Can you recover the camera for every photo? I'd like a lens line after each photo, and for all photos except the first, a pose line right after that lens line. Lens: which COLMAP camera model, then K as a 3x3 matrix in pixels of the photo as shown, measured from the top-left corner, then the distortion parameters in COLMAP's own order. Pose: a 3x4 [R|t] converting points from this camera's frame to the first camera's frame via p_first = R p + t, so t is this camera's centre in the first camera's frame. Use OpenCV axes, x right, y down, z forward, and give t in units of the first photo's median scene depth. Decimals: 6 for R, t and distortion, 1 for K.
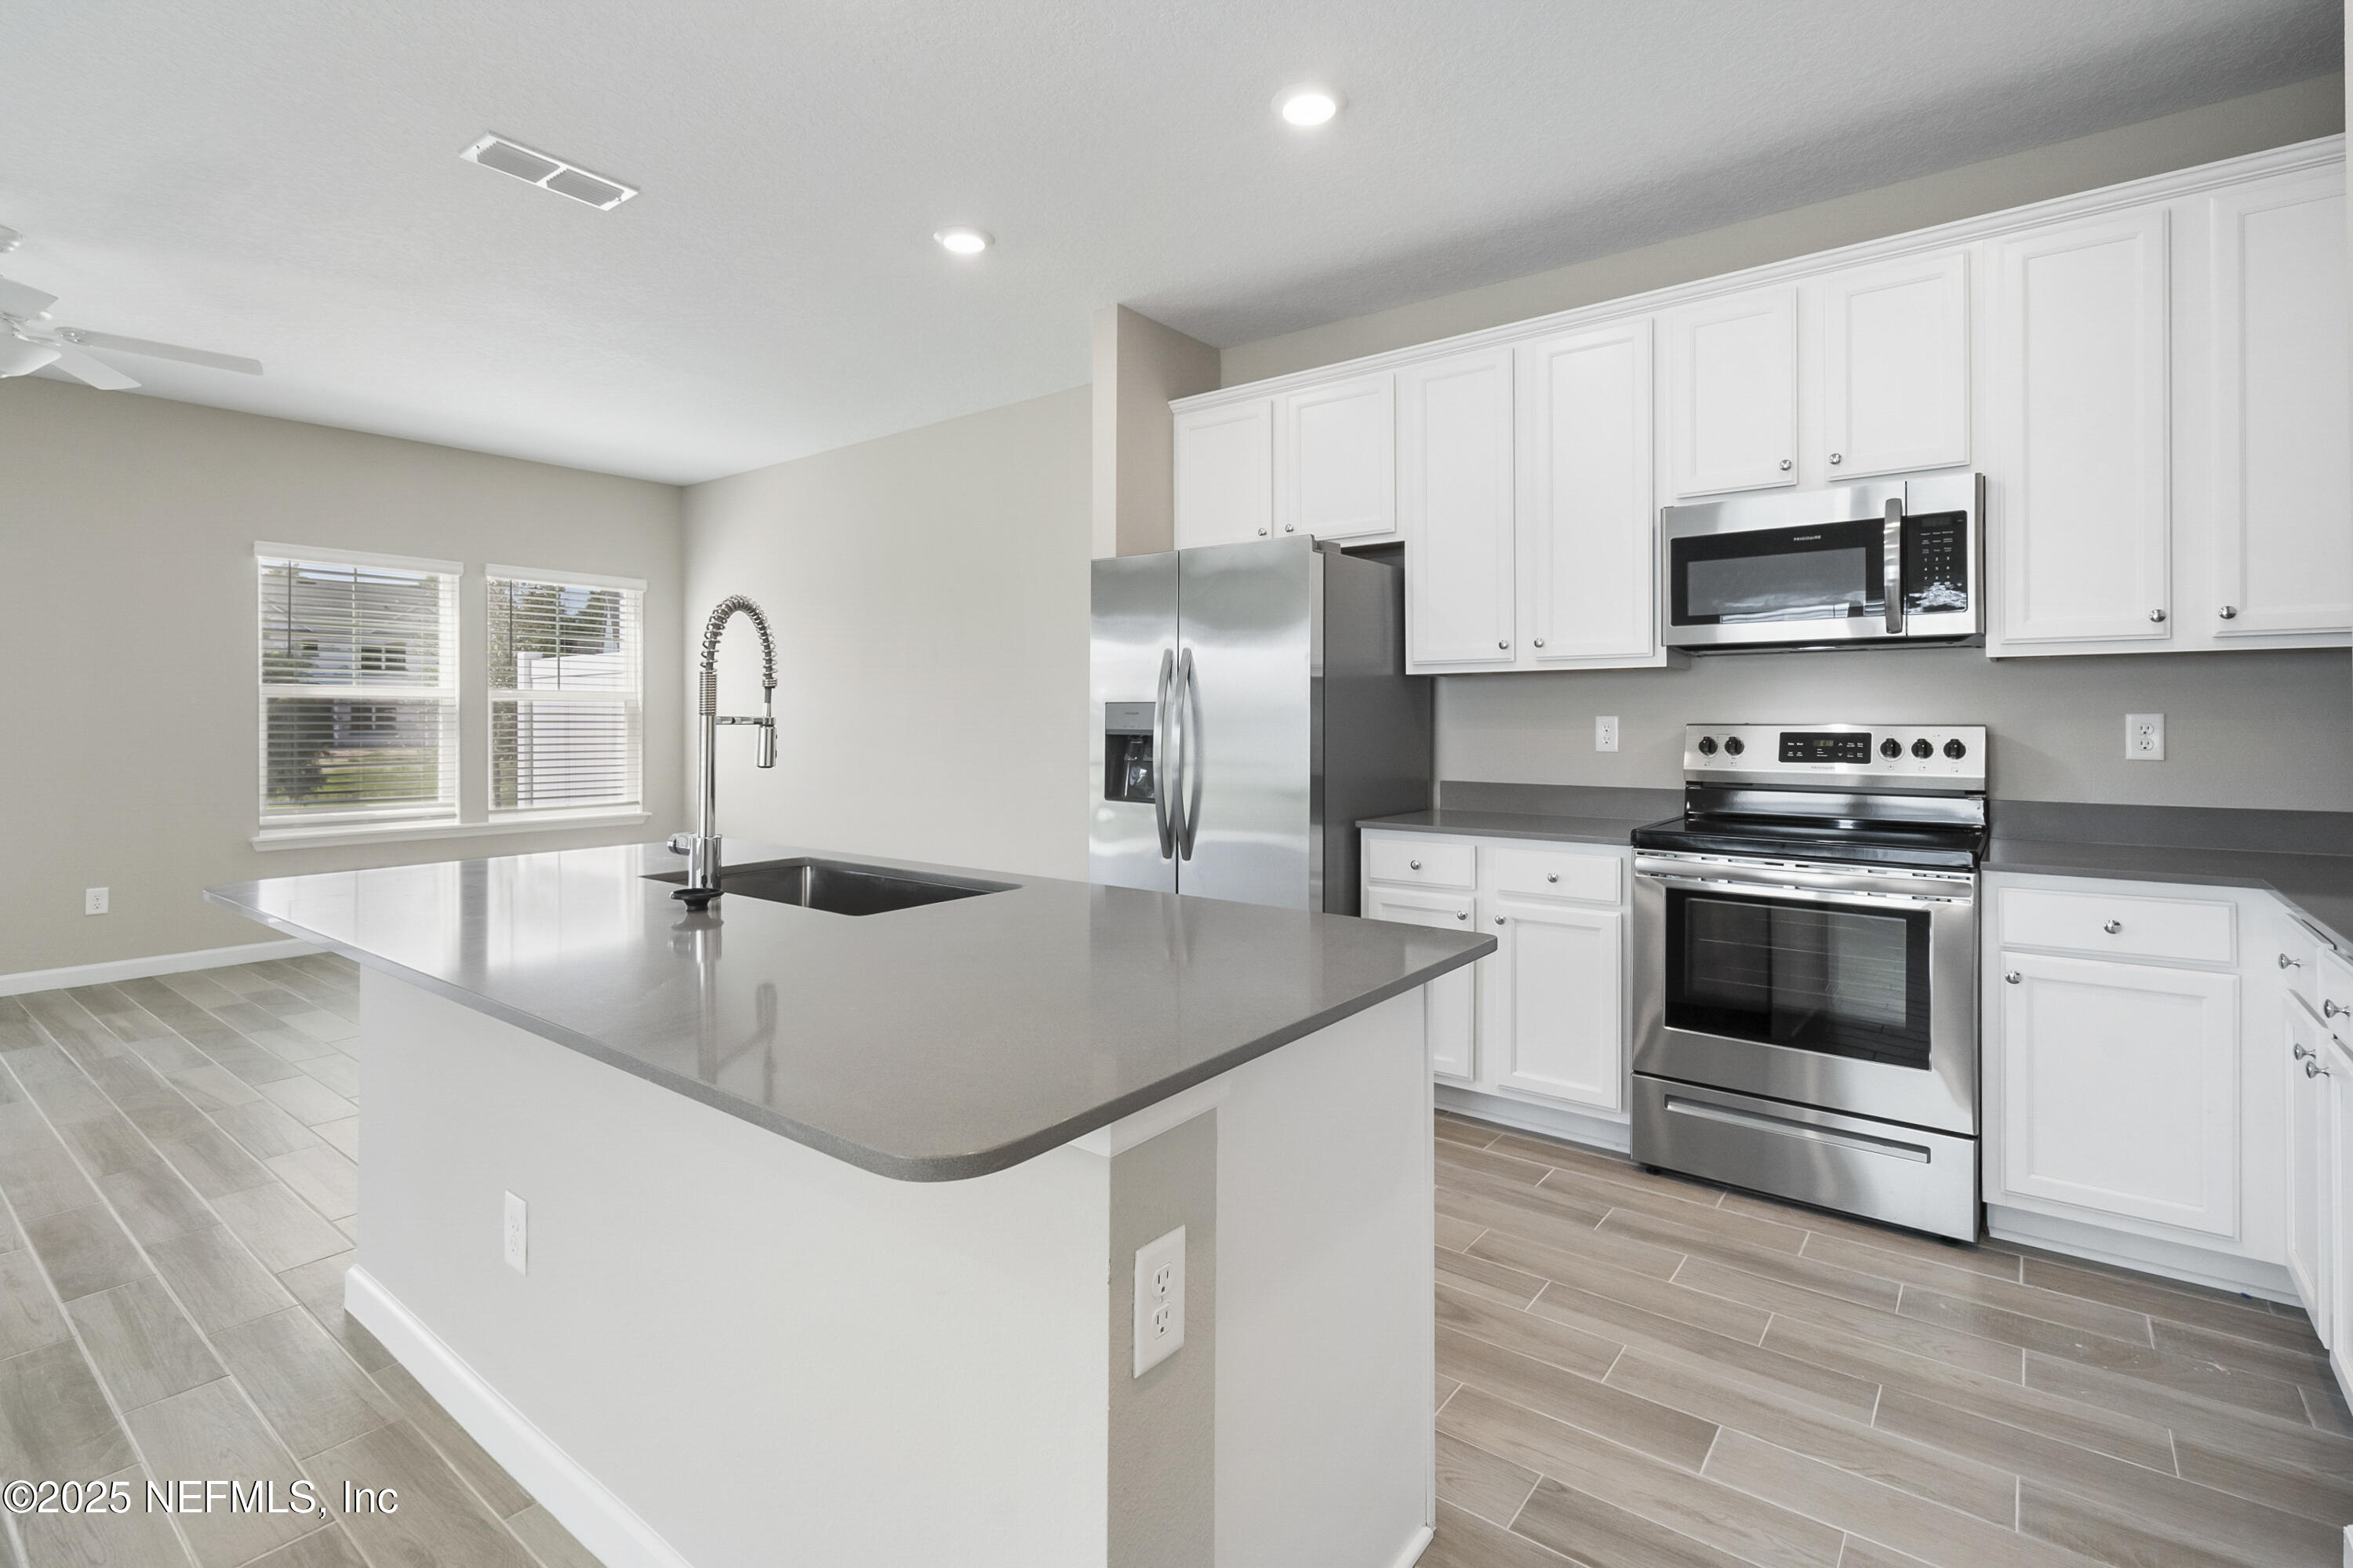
lens RADIAL K [[1090.7, 0, 1176.5], [0, 1090.7, 784.0], [0, 0, 1]] dist [-0.048913, 0.031747]
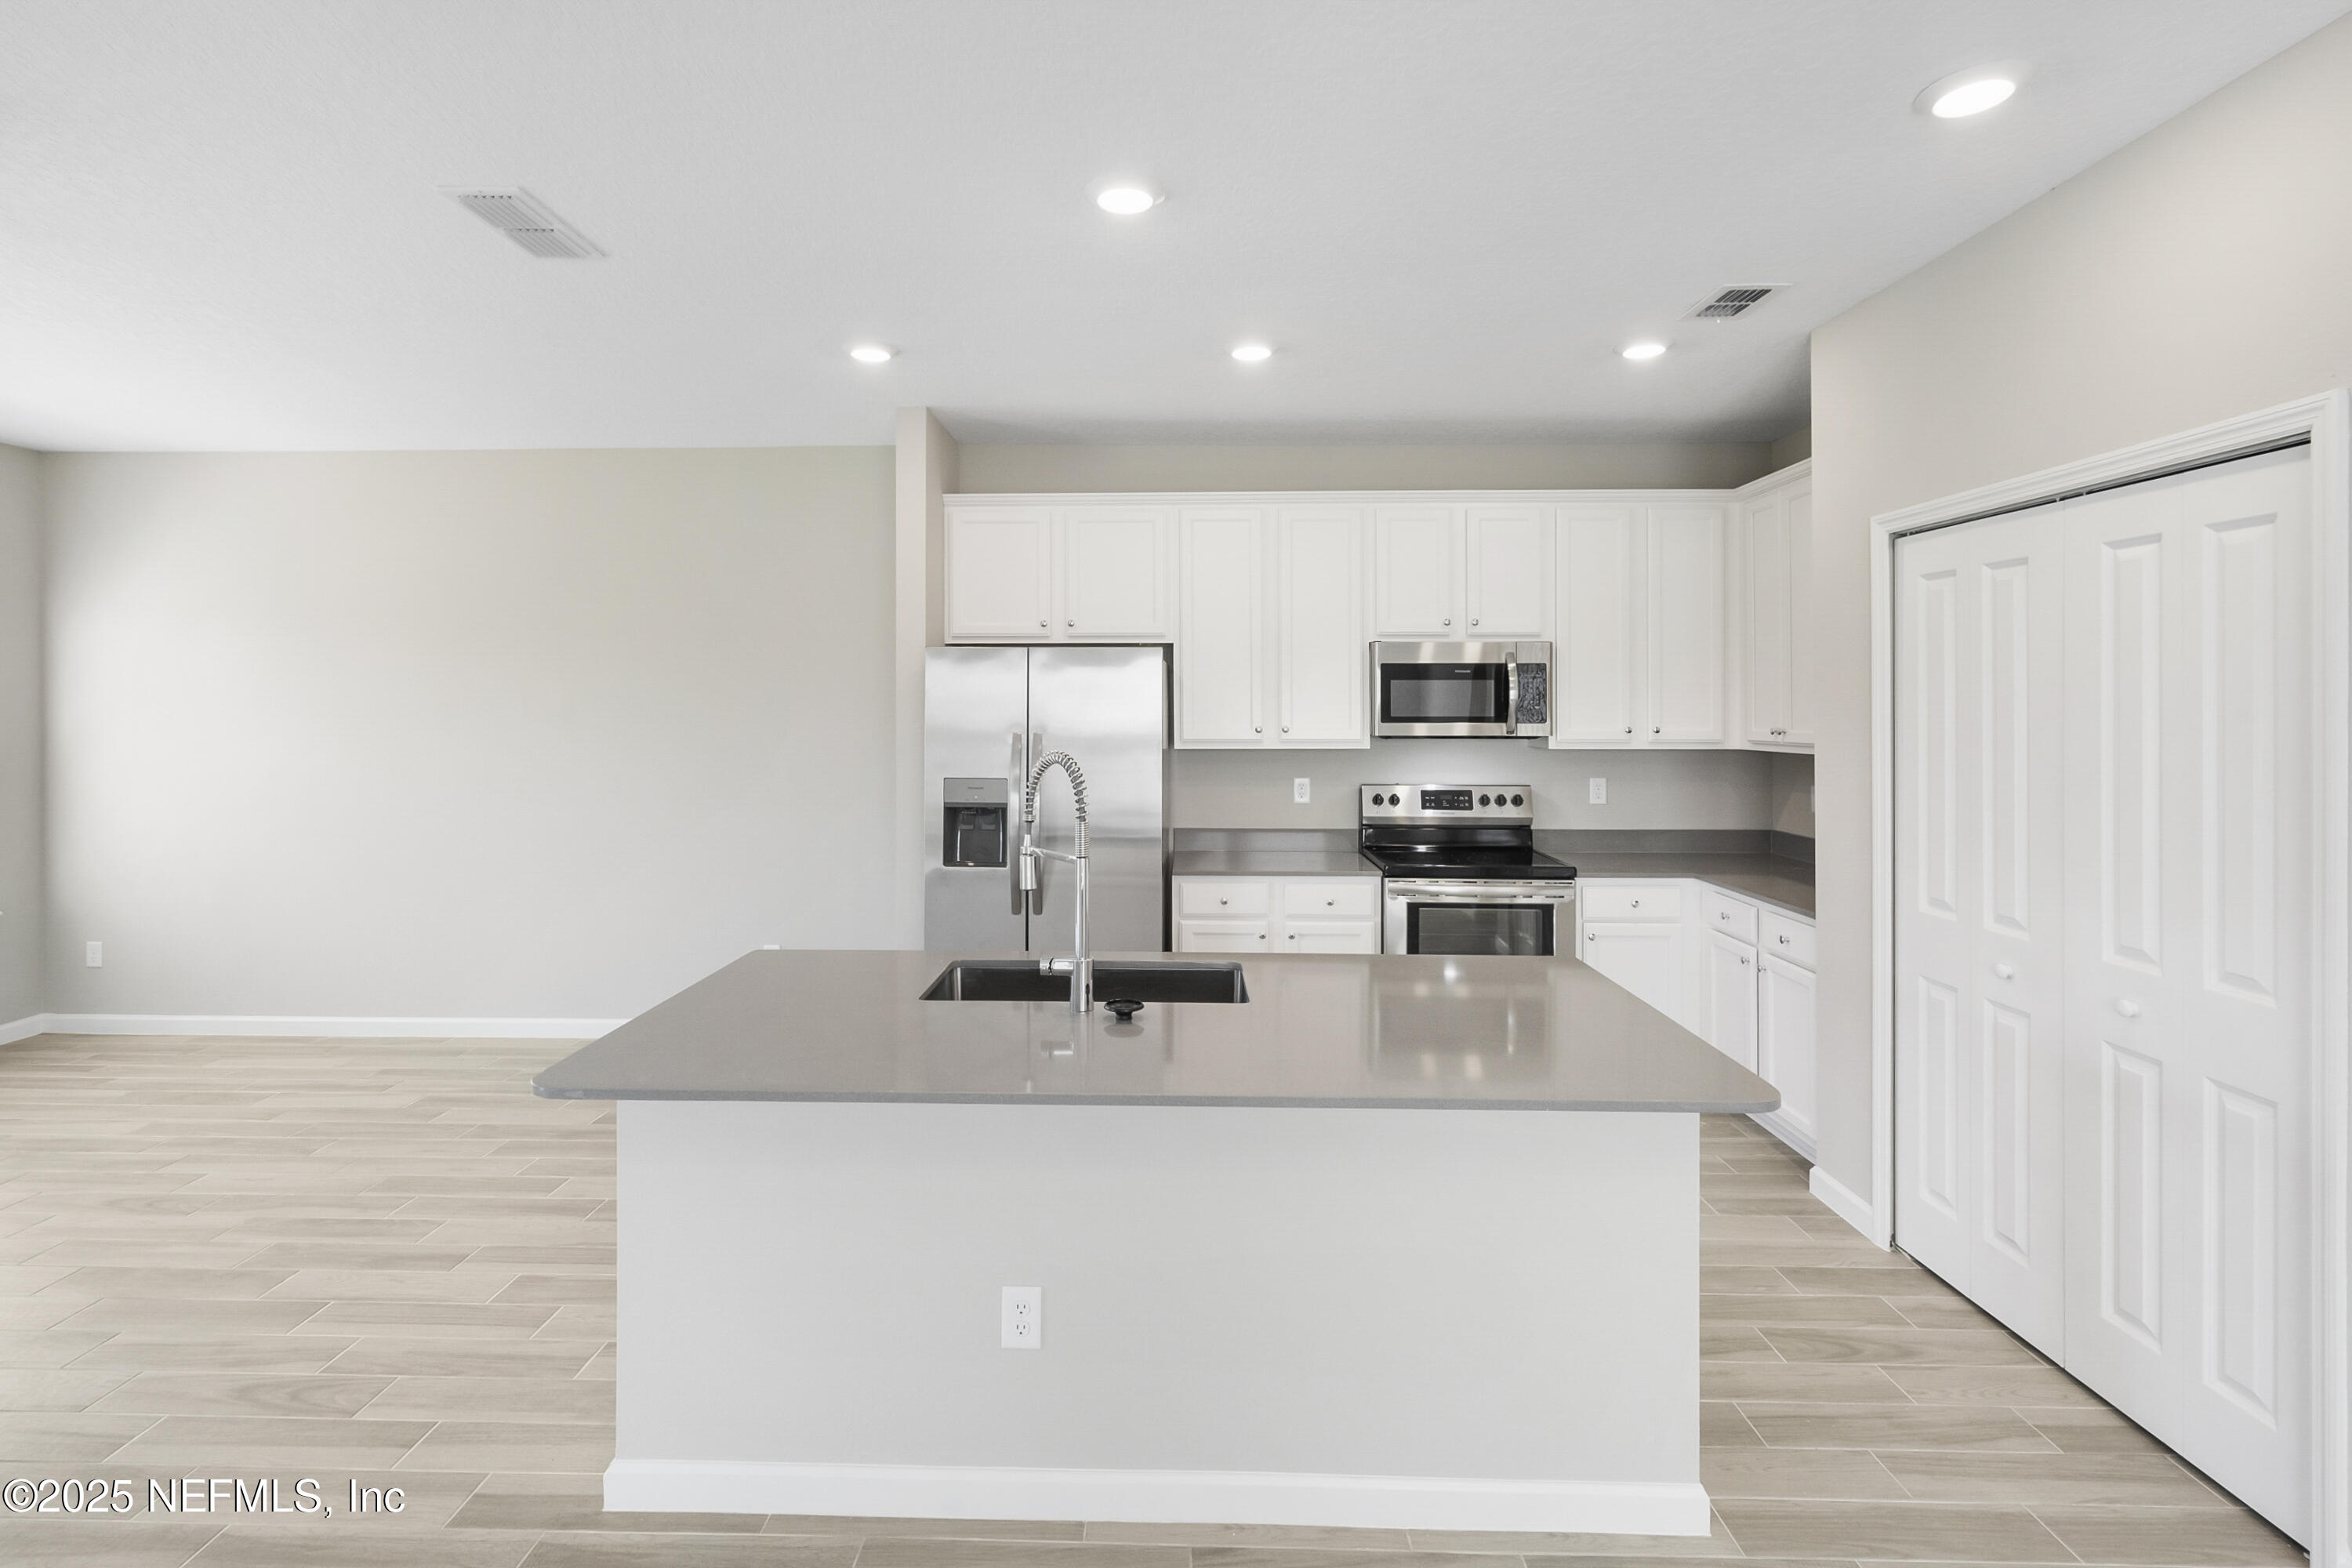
lens RADIAL K [[1090.2, 0, 1176.0], [0, 1090.2, 784.0], [0, 0, 1]] dist [-0.048913, 0.031747]
pose [[0.800624, -0.034098, 0.598196, -0.650121], [0.031231, 0.999397, 0.015168, -0.094465], [-0.598352, 0.006539, 0.801206, -0.014333]]
